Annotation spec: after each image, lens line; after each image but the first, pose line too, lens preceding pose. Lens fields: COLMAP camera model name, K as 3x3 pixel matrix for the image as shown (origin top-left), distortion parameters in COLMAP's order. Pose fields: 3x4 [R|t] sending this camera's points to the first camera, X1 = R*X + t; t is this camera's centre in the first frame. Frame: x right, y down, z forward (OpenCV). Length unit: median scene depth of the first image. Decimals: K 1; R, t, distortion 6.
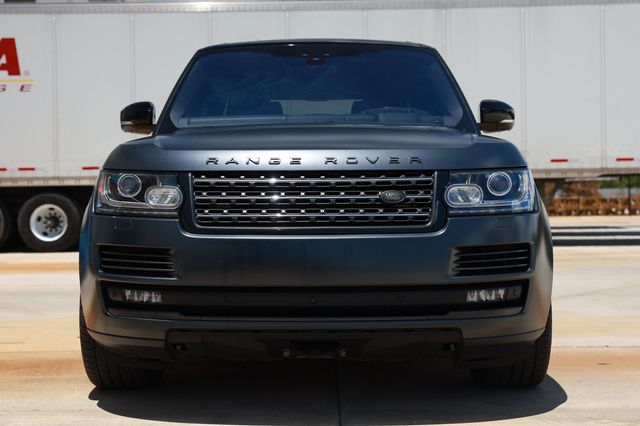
lens RADIAL K [[988.6, 0, 306.7], [0, 988.6, 201.2], [0, 0, 1]] dist [0.114482, 0.000000]
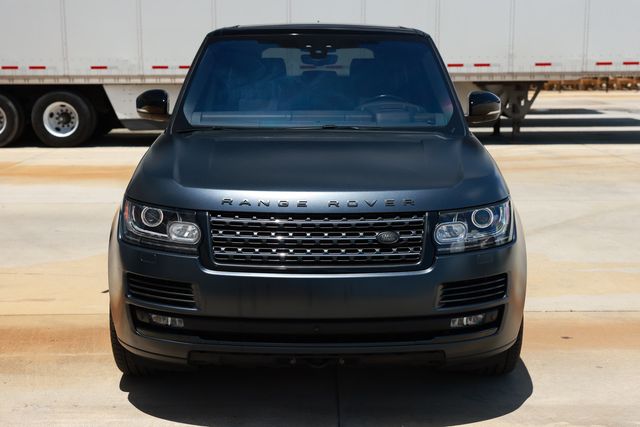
lens RADIAL K [[922.3, 0, 331.8], [0, 922.3, 245.0], [0, 0, 1]] dist [0.089027, 0.000000]
pose [[0.999525, 0.005753, 0.030287, -0.008817], [-0.010776, 0.985665, 0.168372, -0.166474], [-0.028884, -0.168618, 0.985258, -0.036130]]
